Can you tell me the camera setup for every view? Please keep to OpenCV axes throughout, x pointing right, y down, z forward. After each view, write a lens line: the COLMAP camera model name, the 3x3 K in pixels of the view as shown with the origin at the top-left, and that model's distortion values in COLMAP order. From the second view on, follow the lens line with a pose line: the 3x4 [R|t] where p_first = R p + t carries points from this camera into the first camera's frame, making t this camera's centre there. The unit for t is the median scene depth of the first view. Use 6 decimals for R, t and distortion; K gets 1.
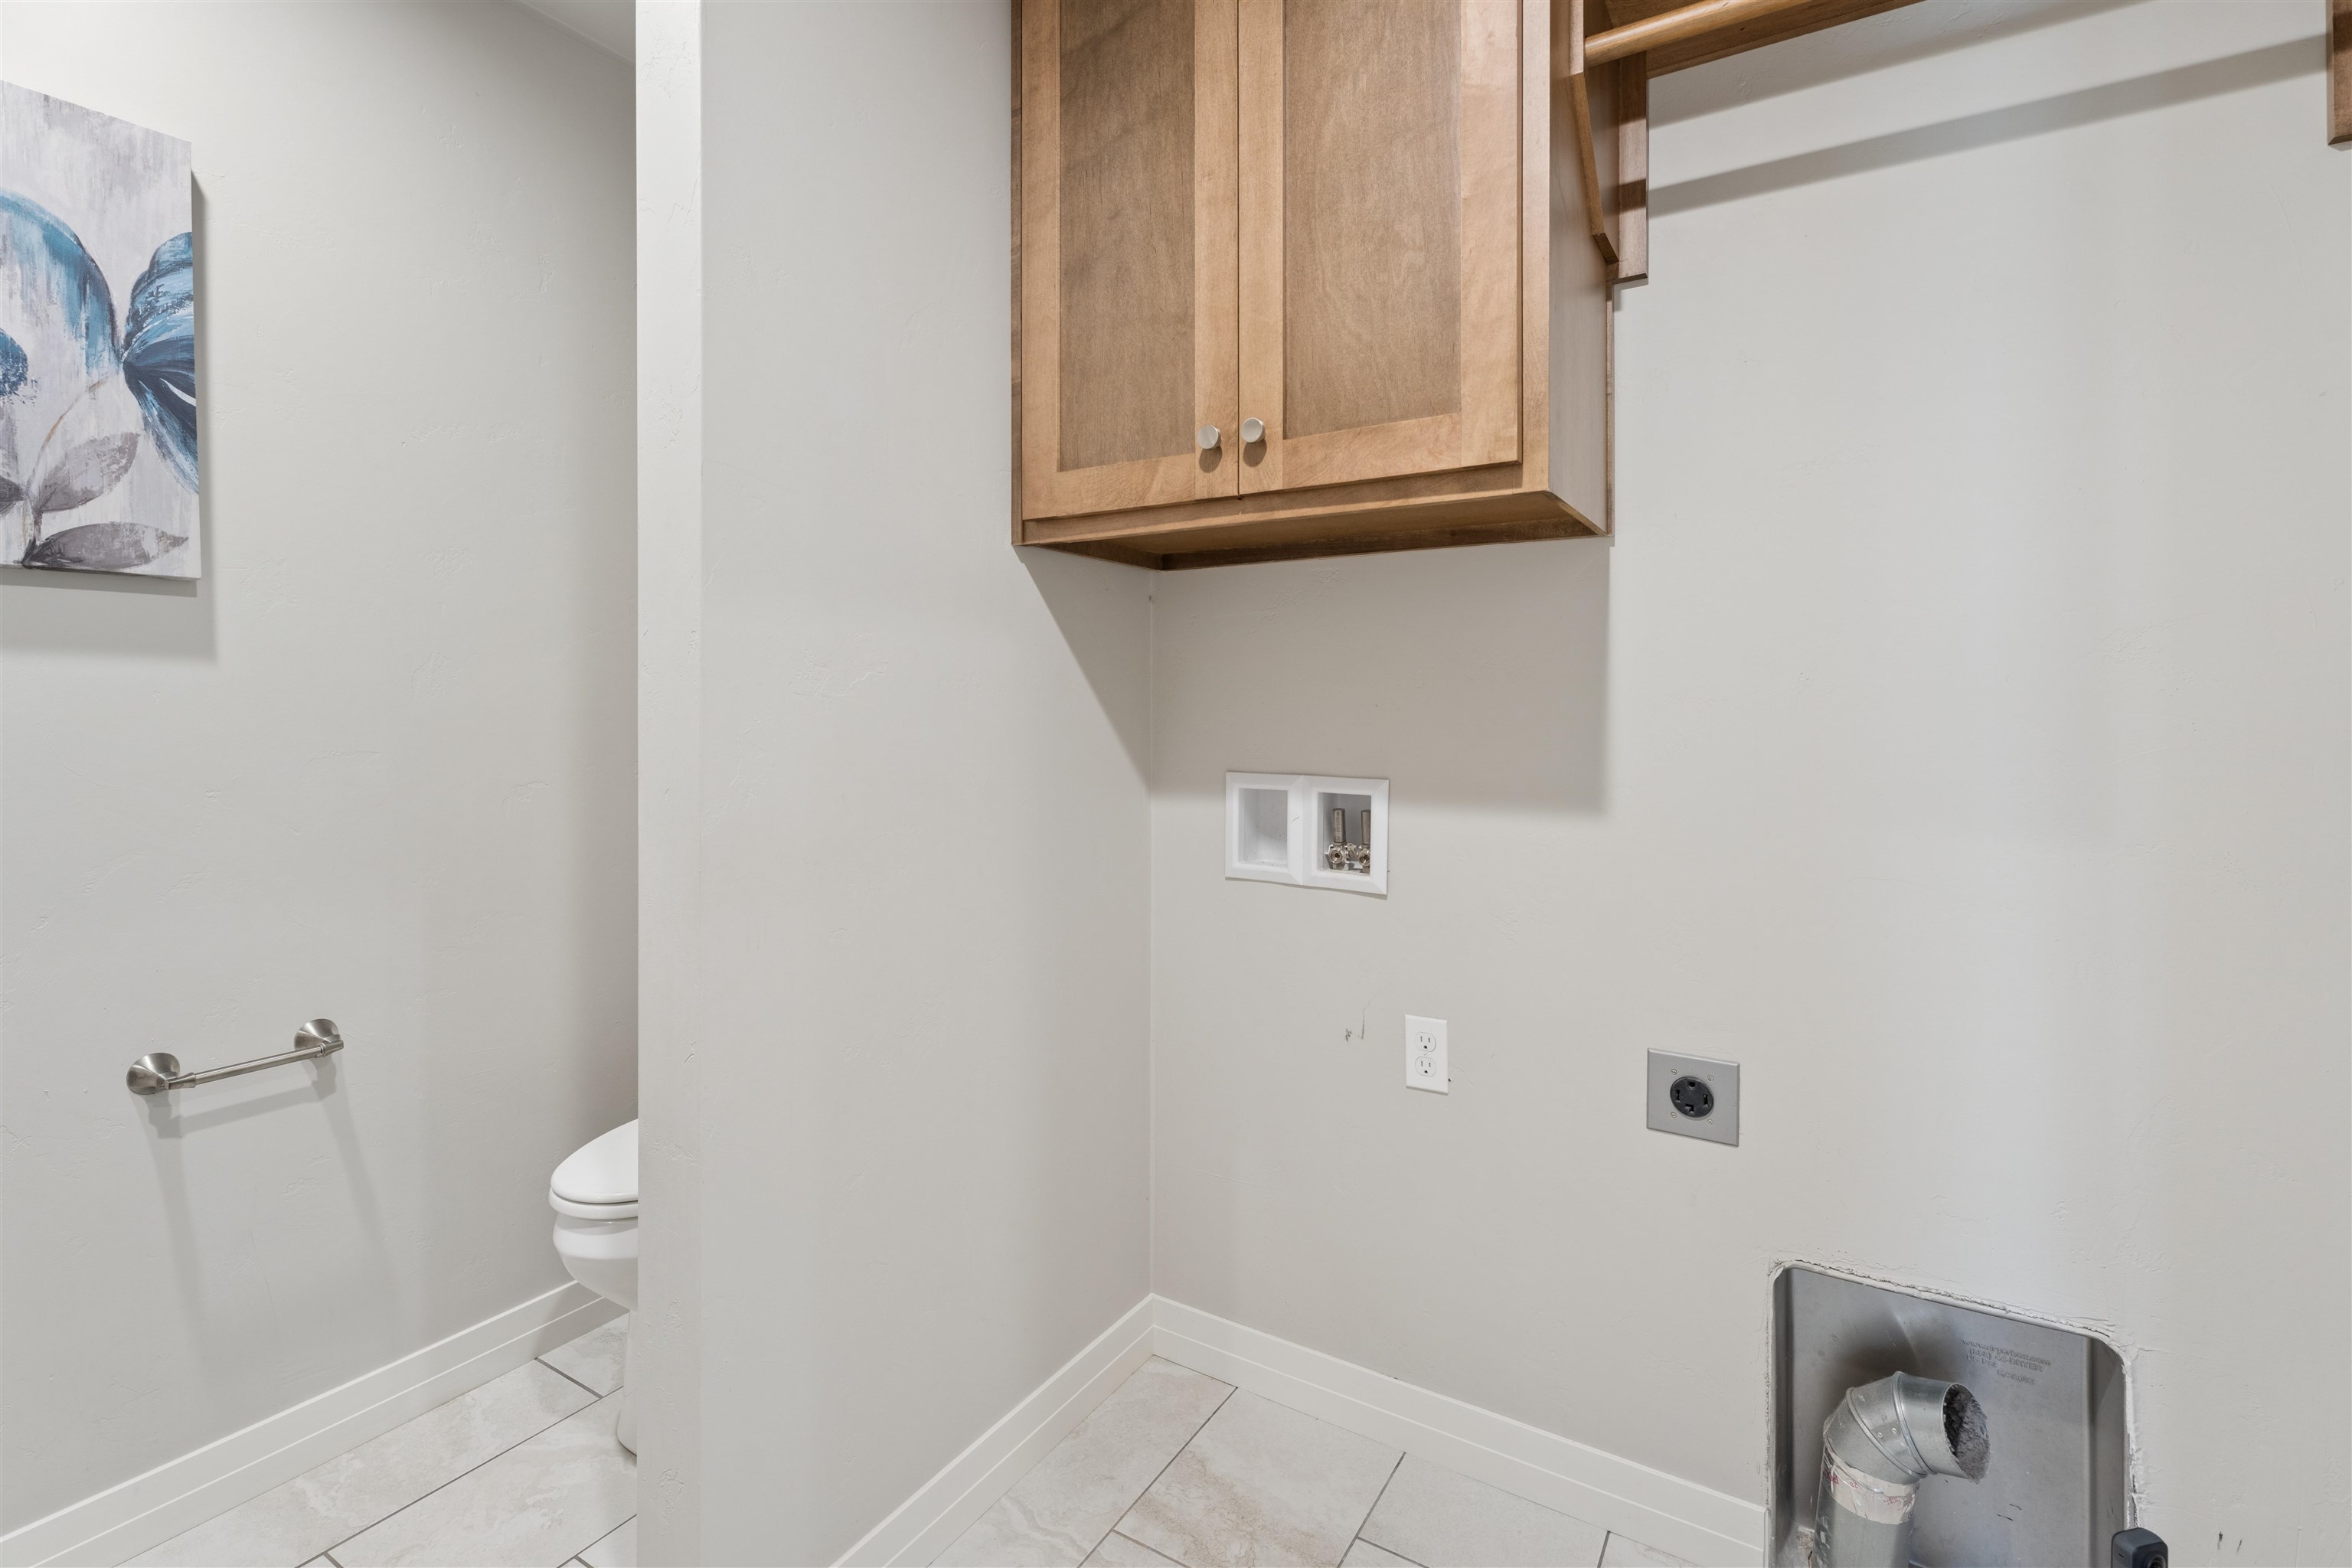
lens RADIAL K [[1084.6, 0, 1187.9], [0, 1084.6, 710.7], [0, 0, 1]] dist [0.001232, -0.002502]
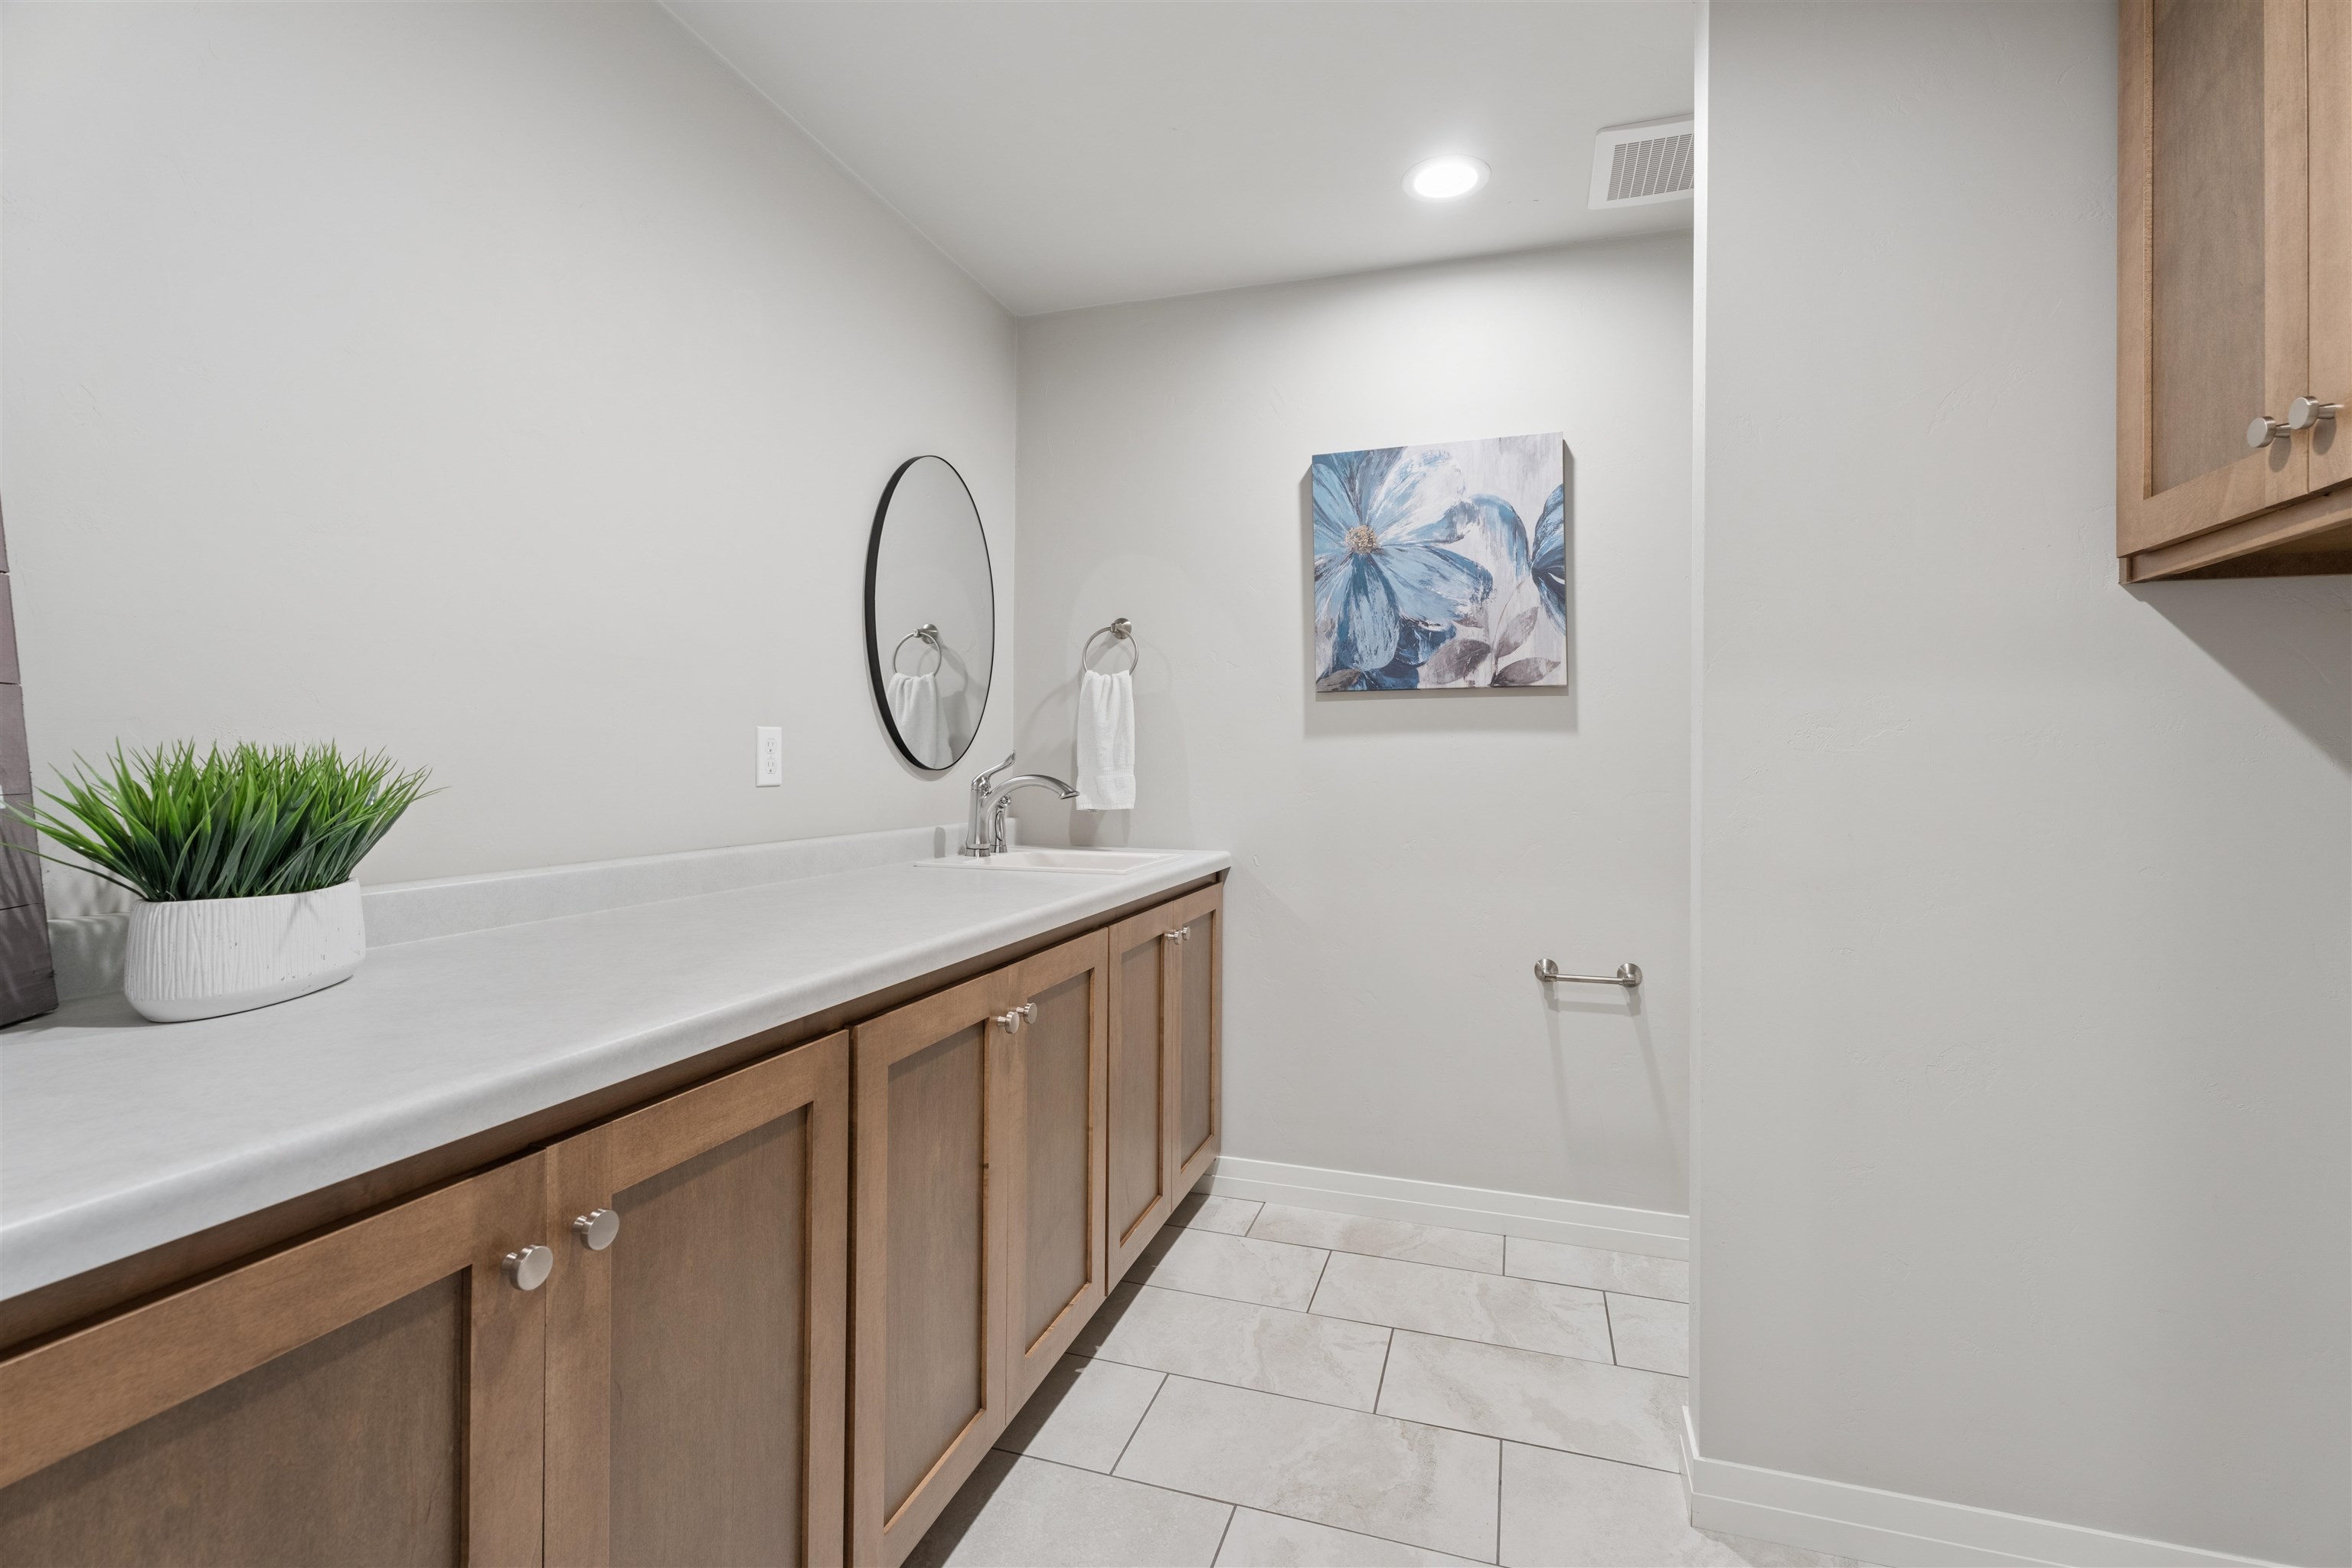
lens RADIAL K [[1084.6, 0, 1179.3], [0, 1084.6, 760.6], [0, 0, 1]] dist [0.001232, -0.002502]
pose [[0.229719, 0.000460, -0.973257, 0.616861], [-0.007653, 0.999970, -0.001334, 0.003598], [0.973227, 0.007755, 0.229716, 0.019118]]
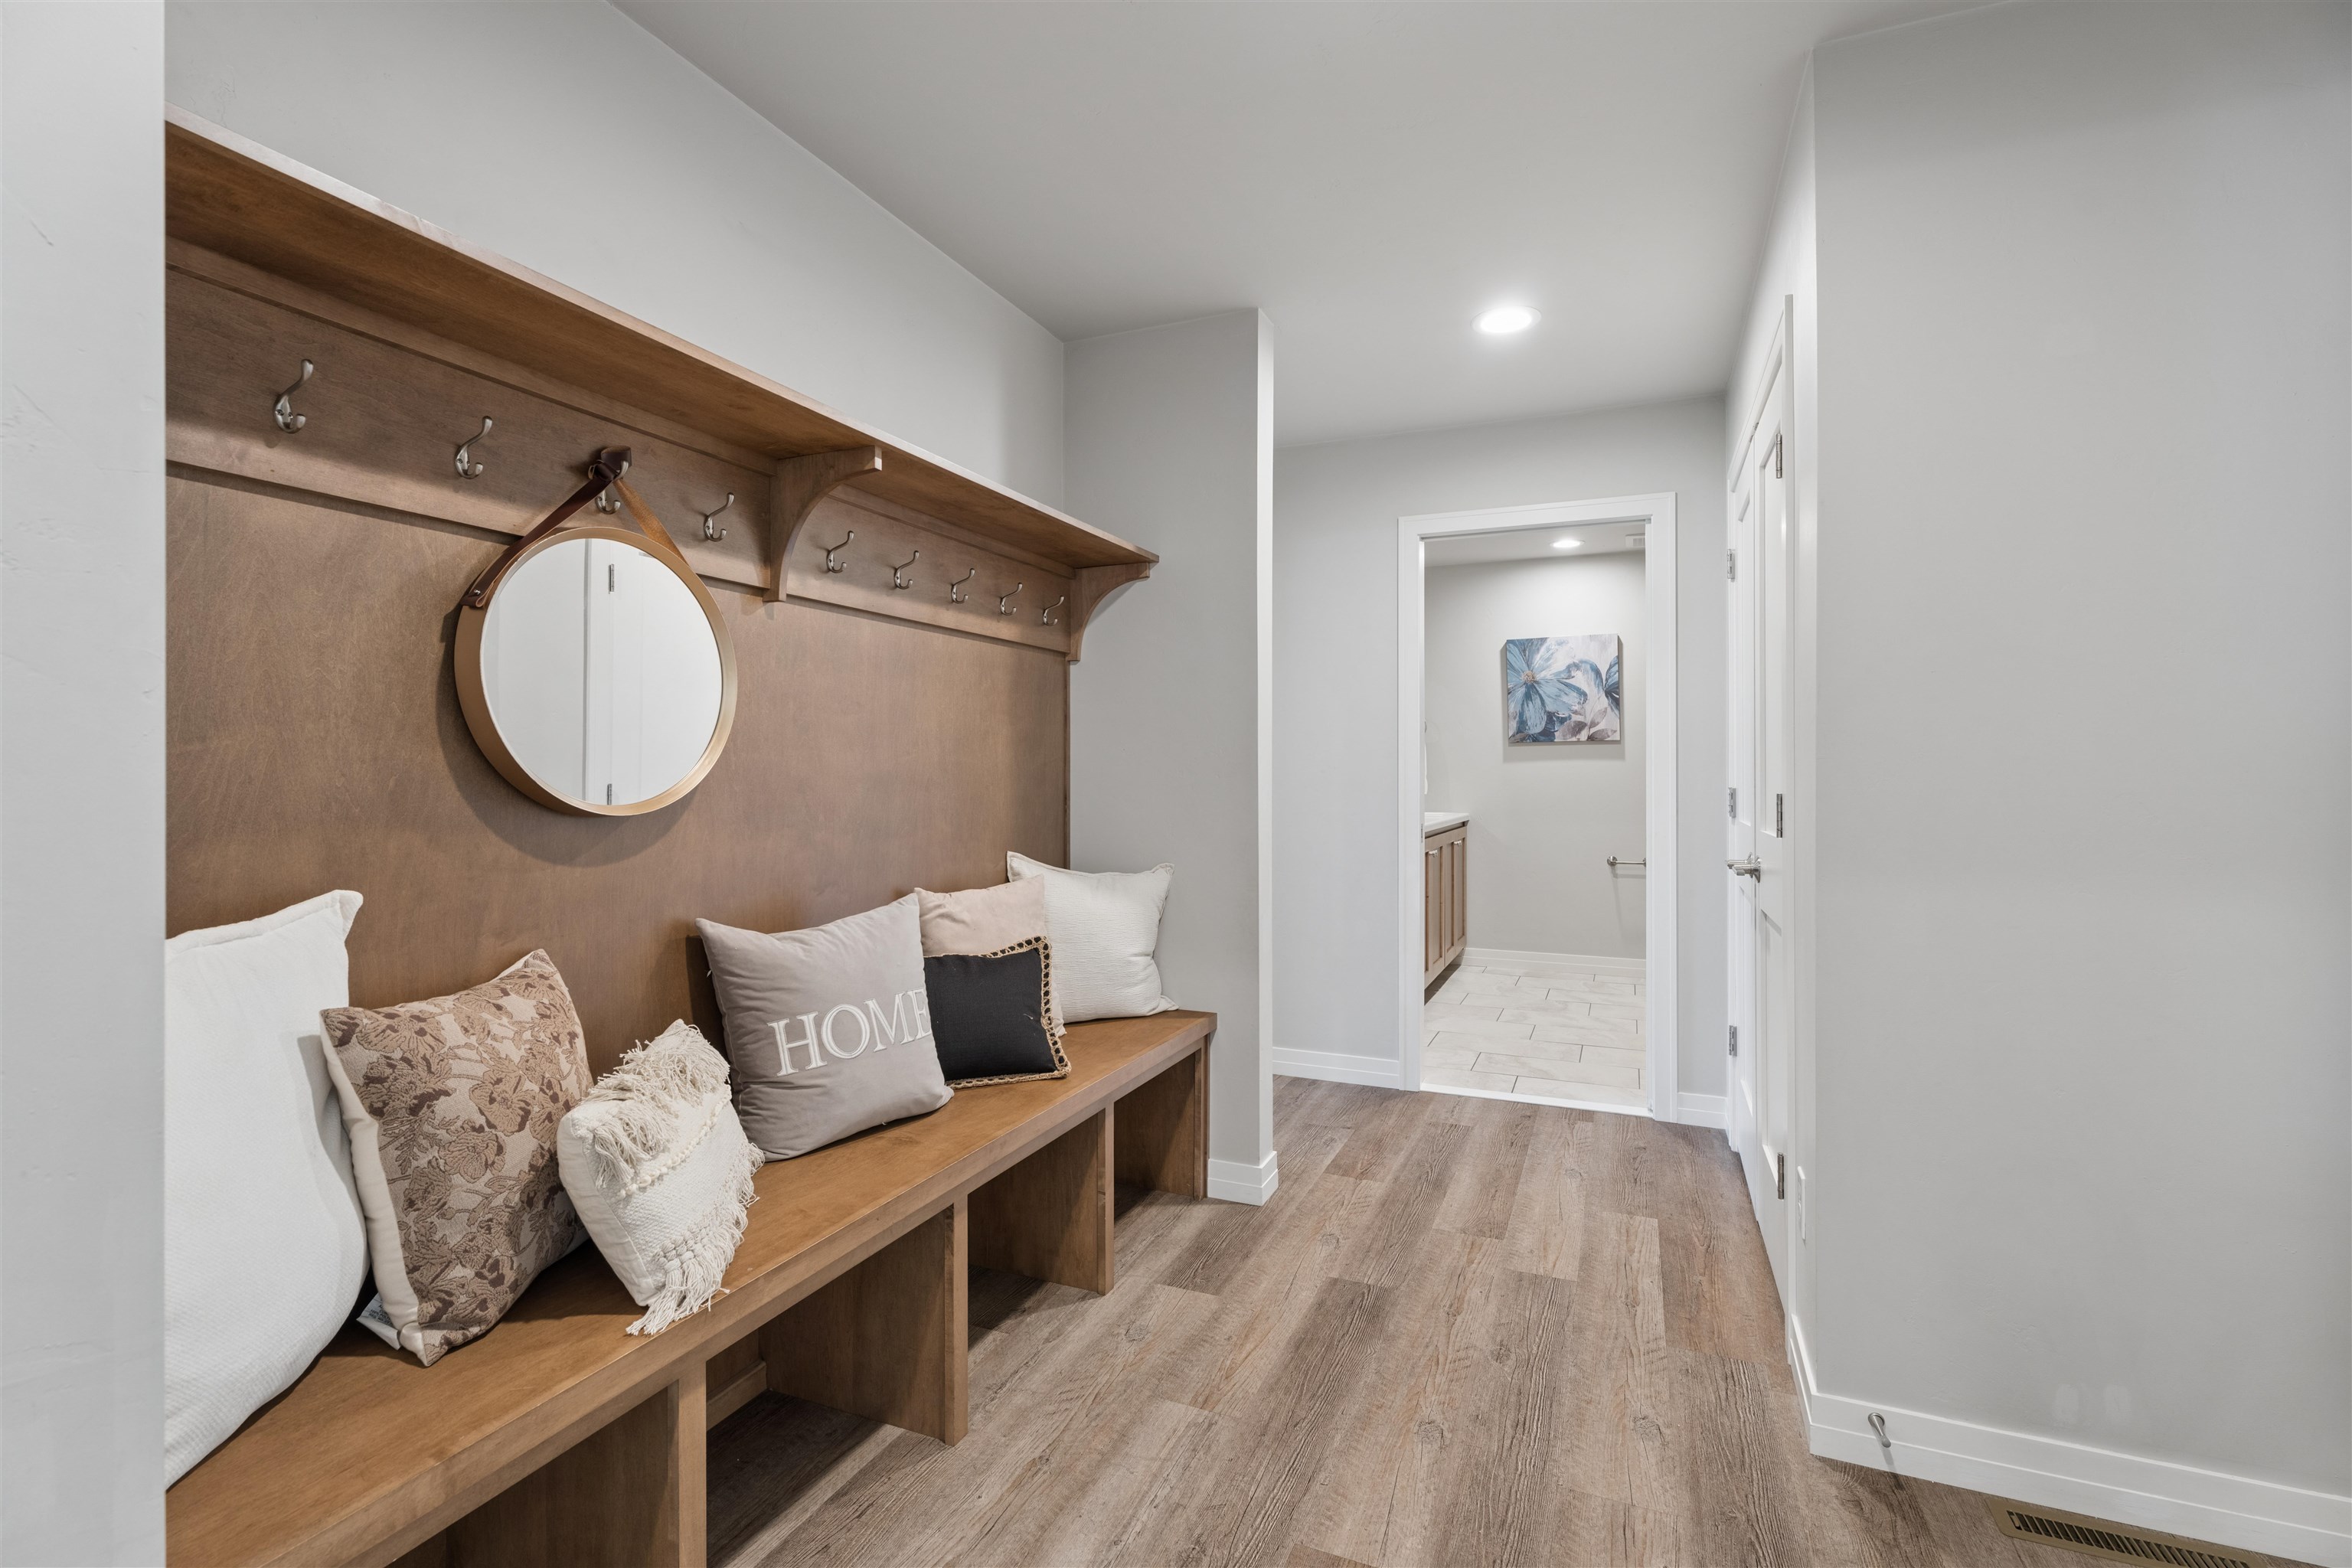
lens RADIAL K [[1084.6, 0, 1168.0], [0, 1084.6, 775.2], [0, 0, 1]] dist [0.001232, -0.002502]
pose [[0.109856, 0.005114, -0.993934, 2.971842], [0.000769, 0.999986, 0.005230, -0.014291], [0.993947, -0.001339, 0.109851, -1.135454]]
